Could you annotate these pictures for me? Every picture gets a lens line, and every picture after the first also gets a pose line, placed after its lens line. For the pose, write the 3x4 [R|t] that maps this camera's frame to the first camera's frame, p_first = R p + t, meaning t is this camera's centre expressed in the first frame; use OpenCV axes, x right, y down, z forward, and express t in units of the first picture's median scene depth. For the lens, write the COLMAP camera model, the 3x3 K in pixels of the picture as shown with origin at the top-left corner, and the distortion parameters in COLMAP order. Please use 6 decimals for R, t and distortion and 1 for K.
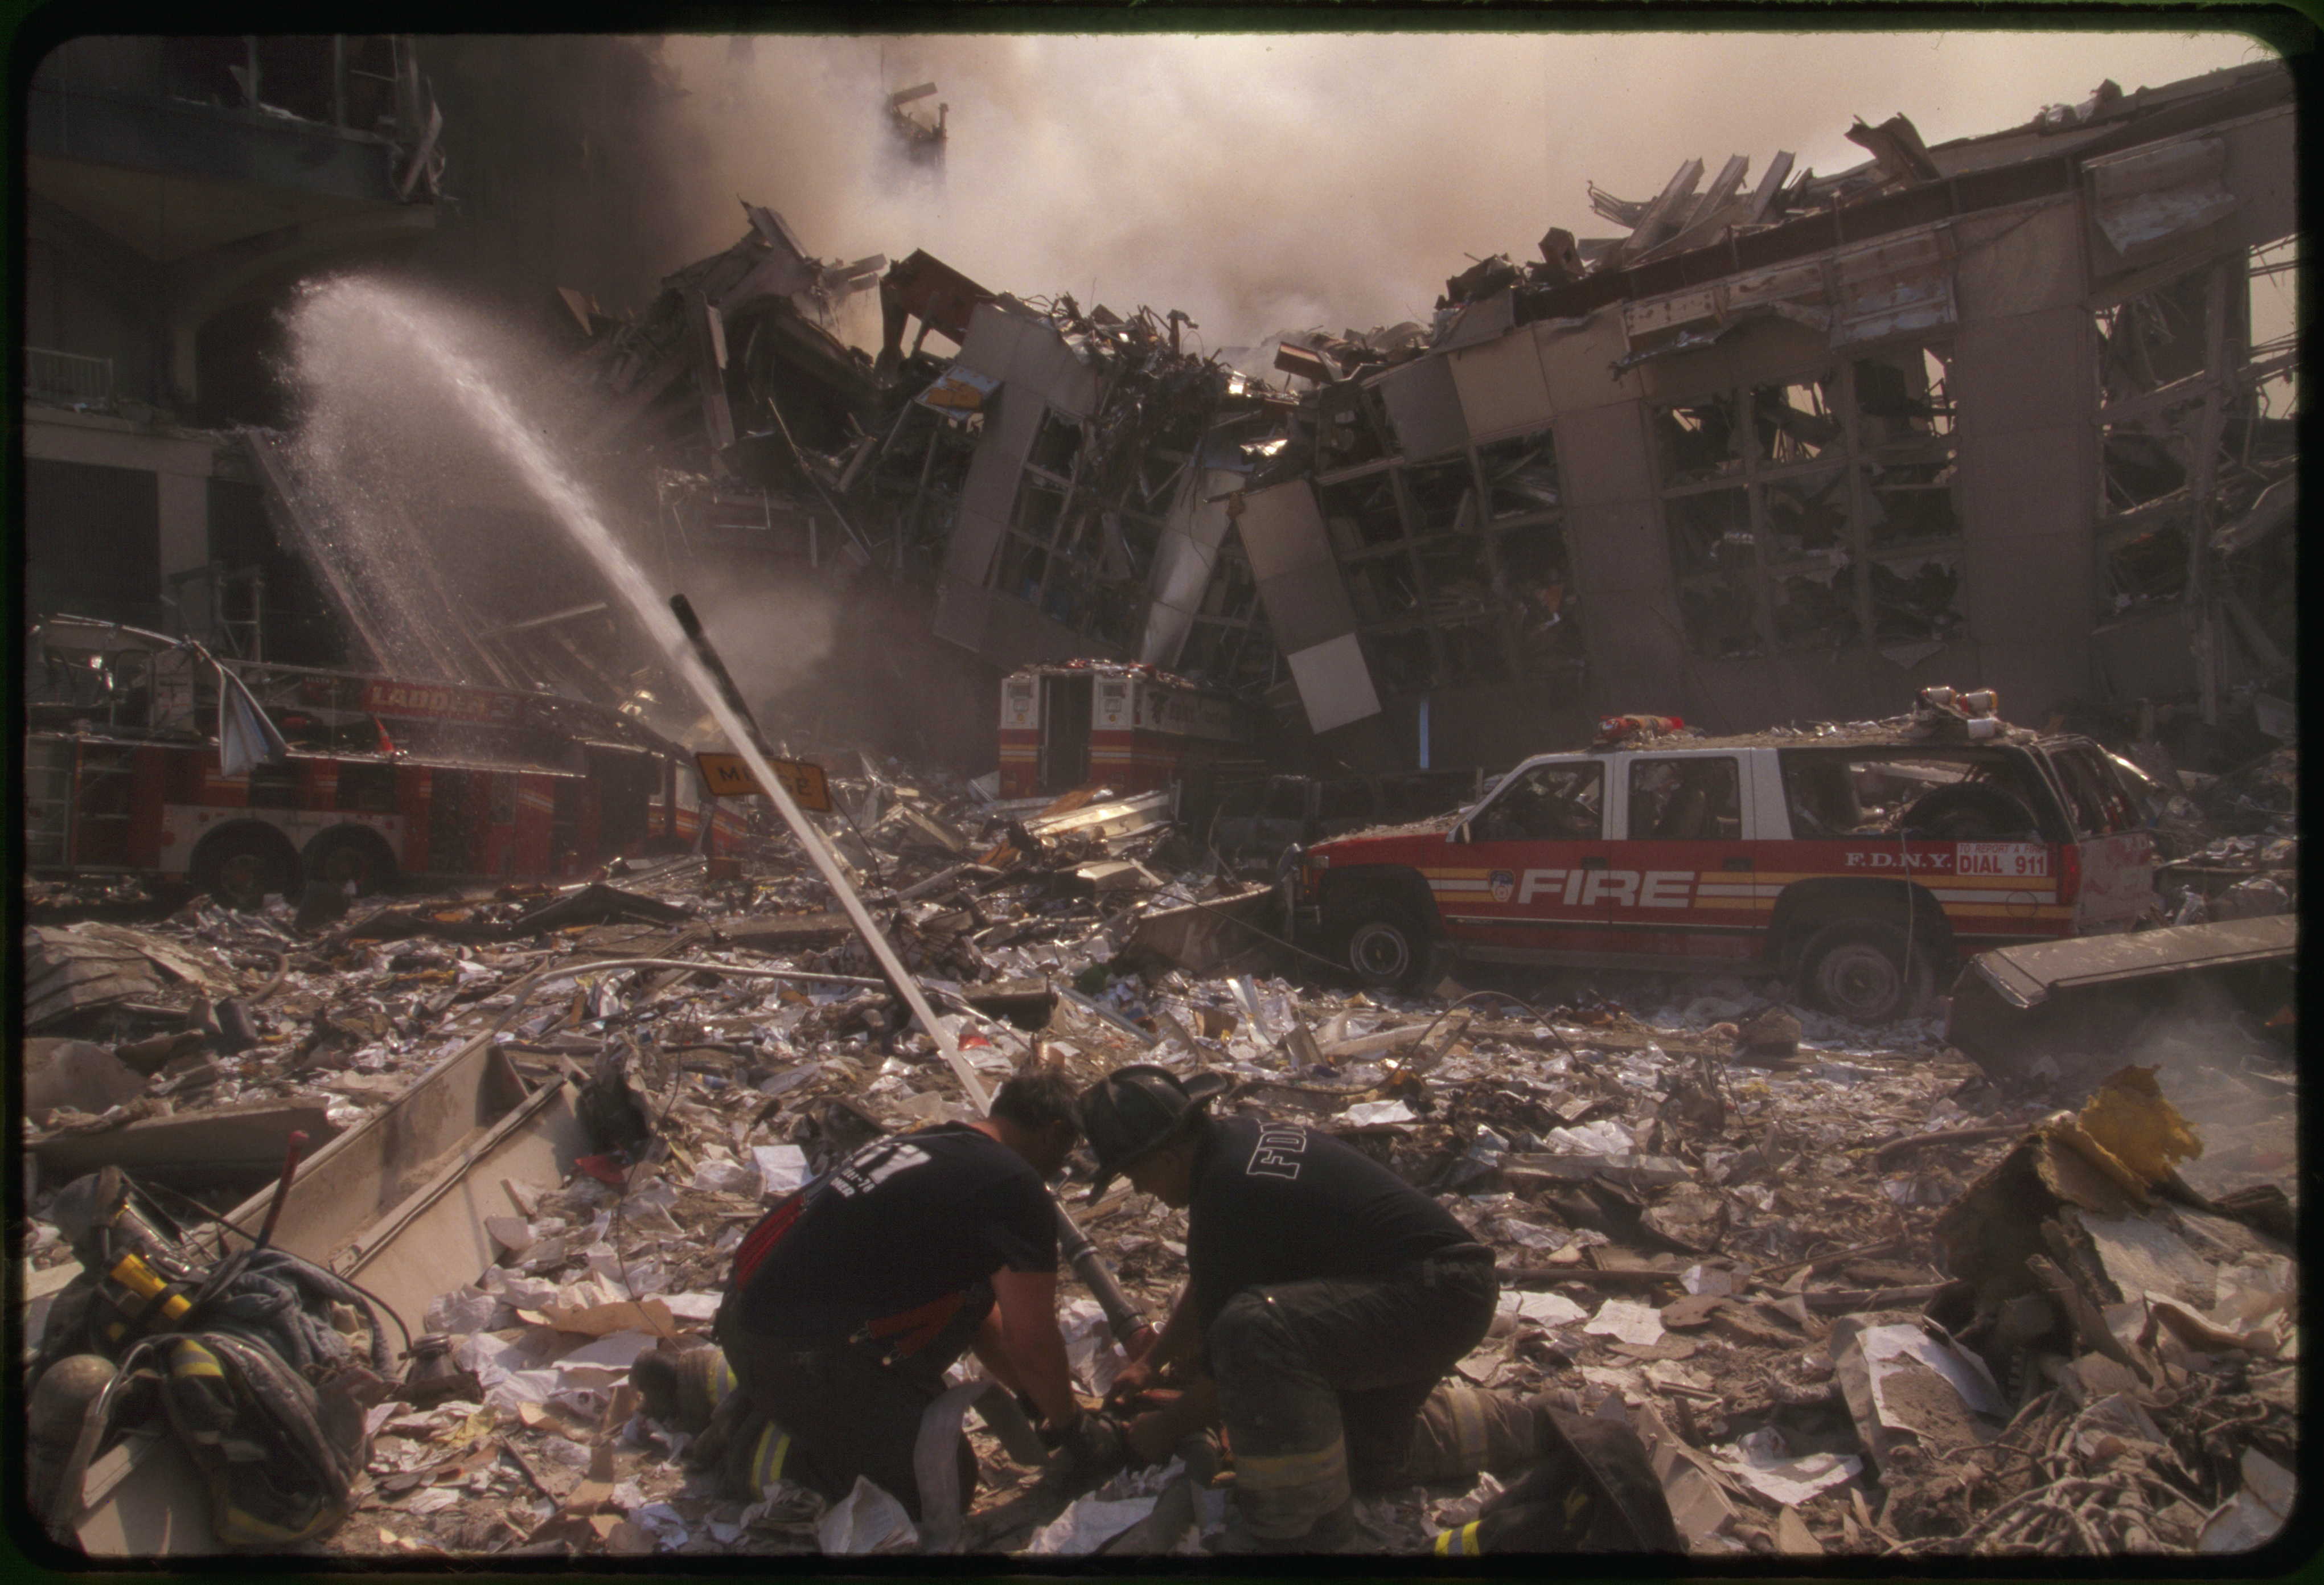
lens RADIAL K [[1668.3, 0, 1162.0], [0, 1668.3, 792.5], [0, 0, 1]] dist [-0.113691, 0.100419]
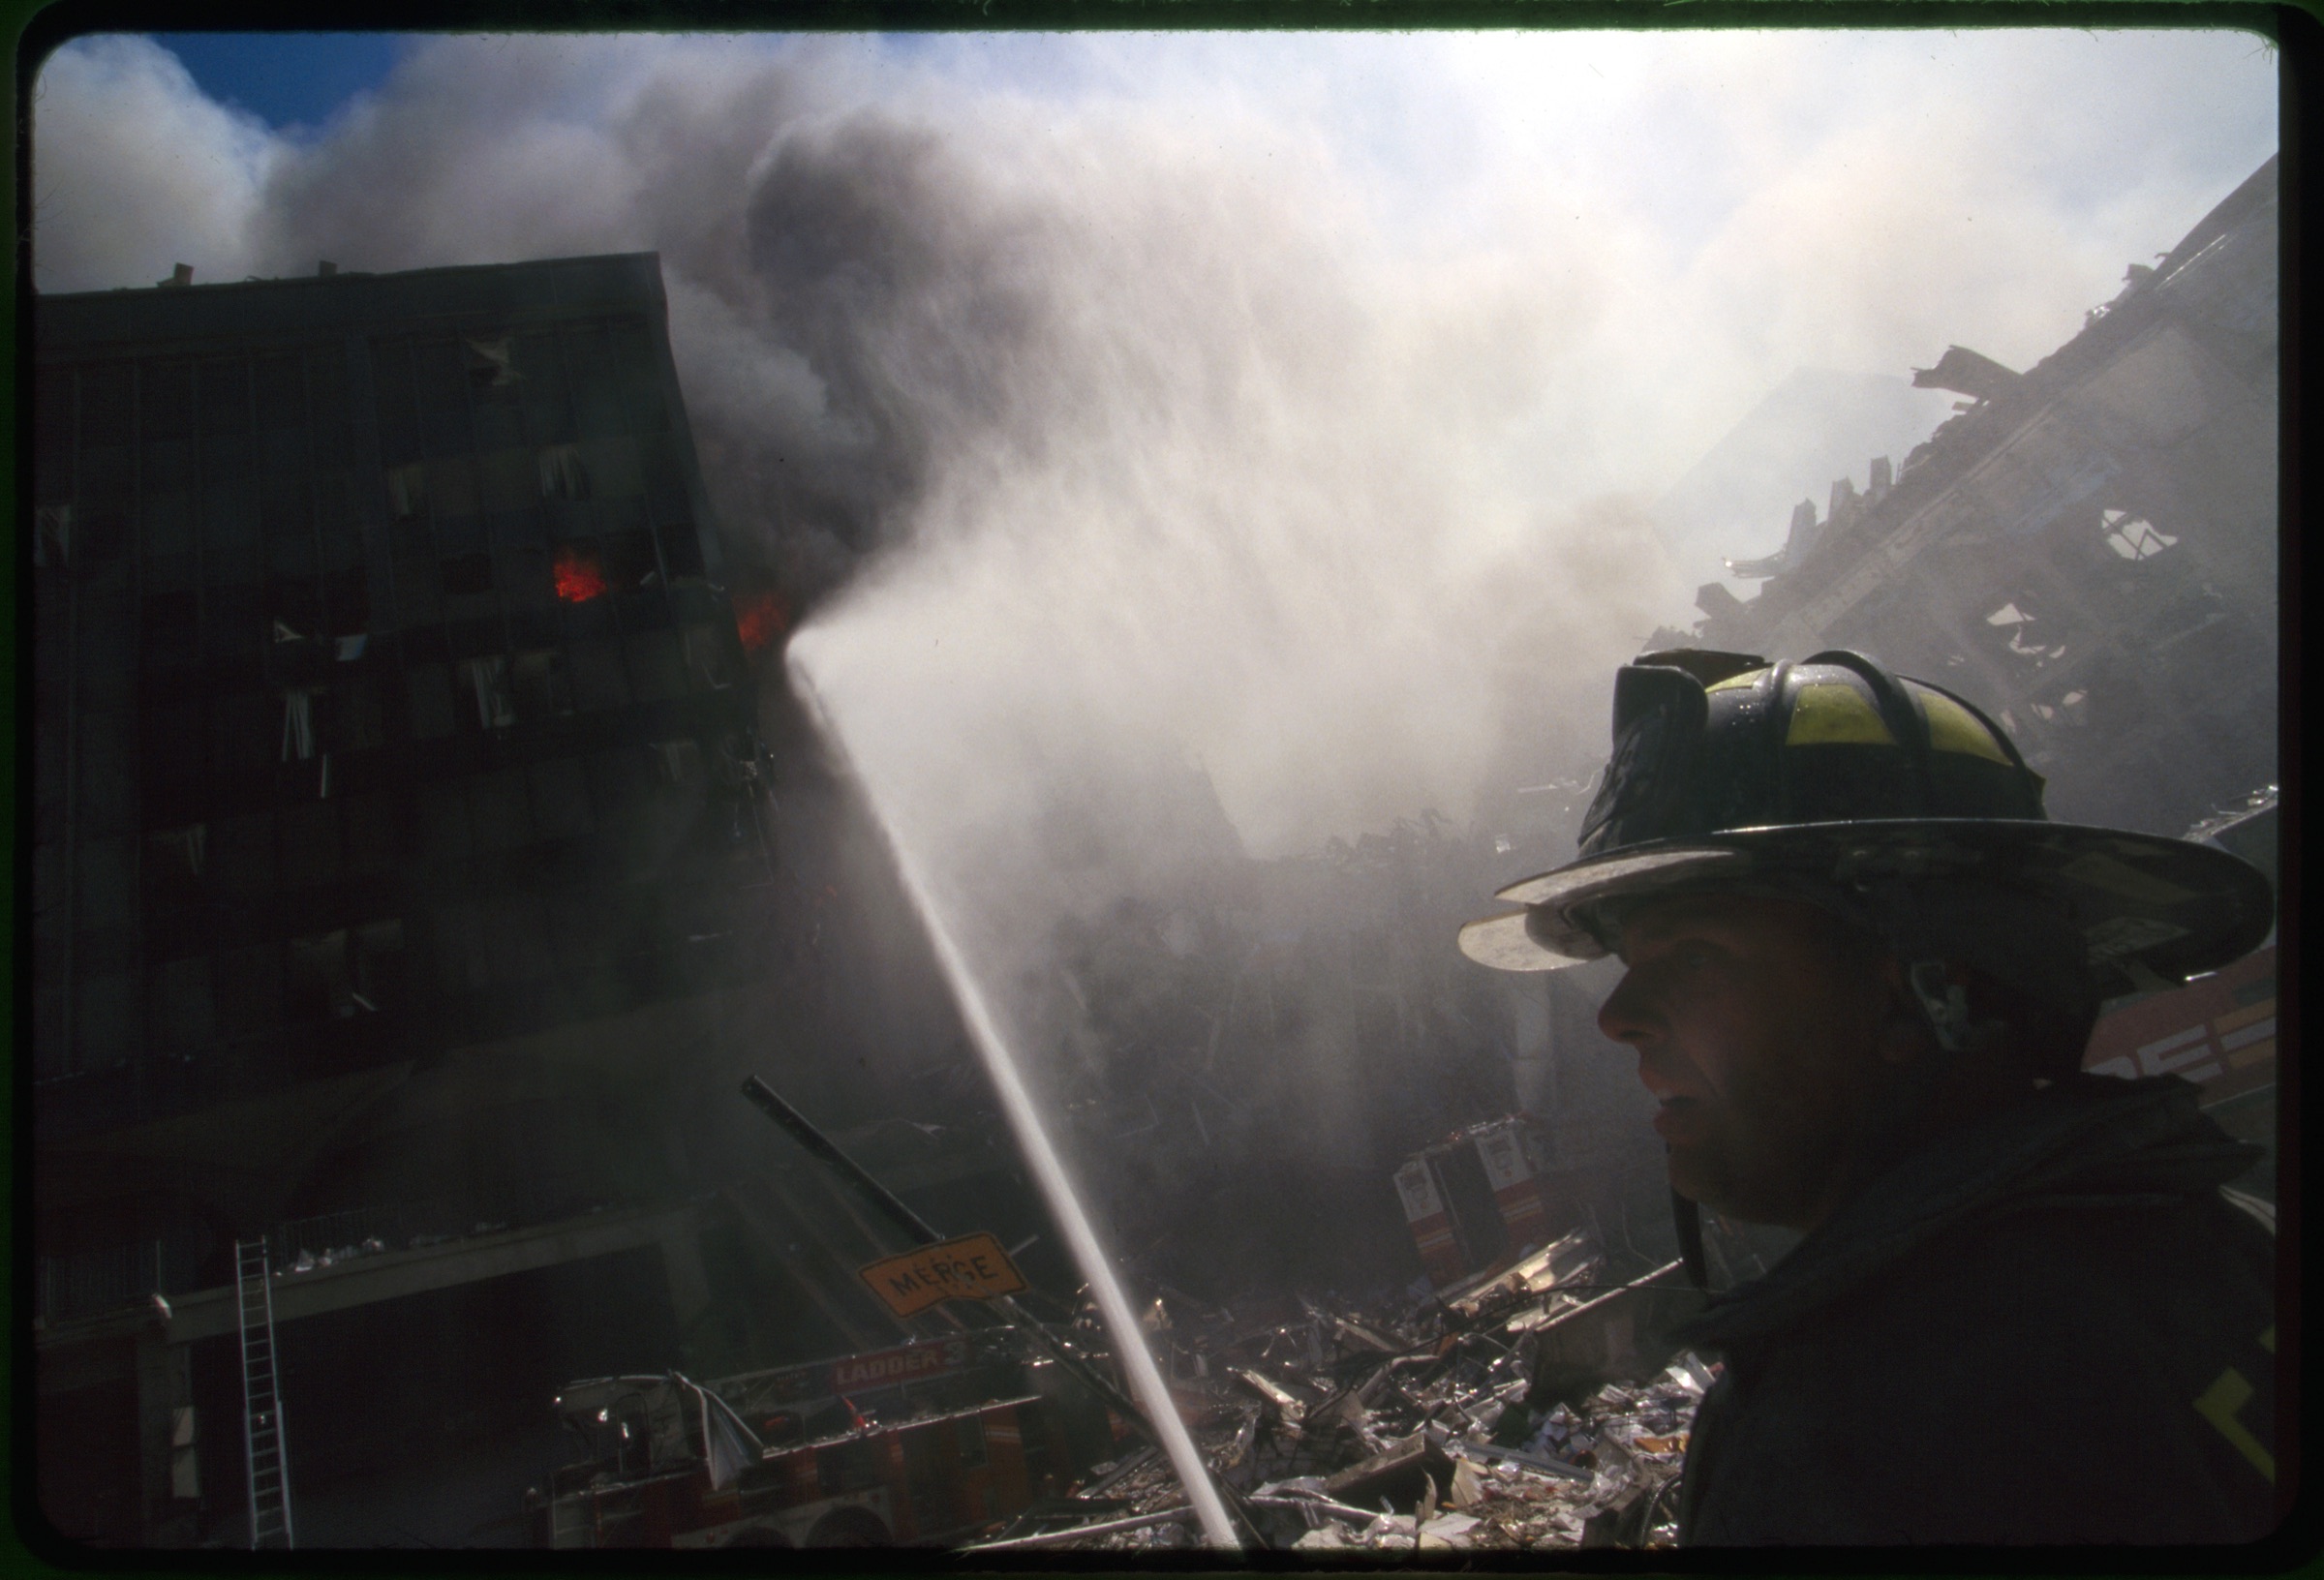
lens RADIAL K [[1330.4, 0, 1162.0], [0, 1330.4, 790.0], [0, 0, 1]] dist [-0.078290, 0.033894]
pose [[0.894298, -0.403730, -0.192960, 0.039025], [0.290837, 0.852152, -0.435030, 0.052081], [0.340066, 0.332927, 0.879497, 0.189044]]
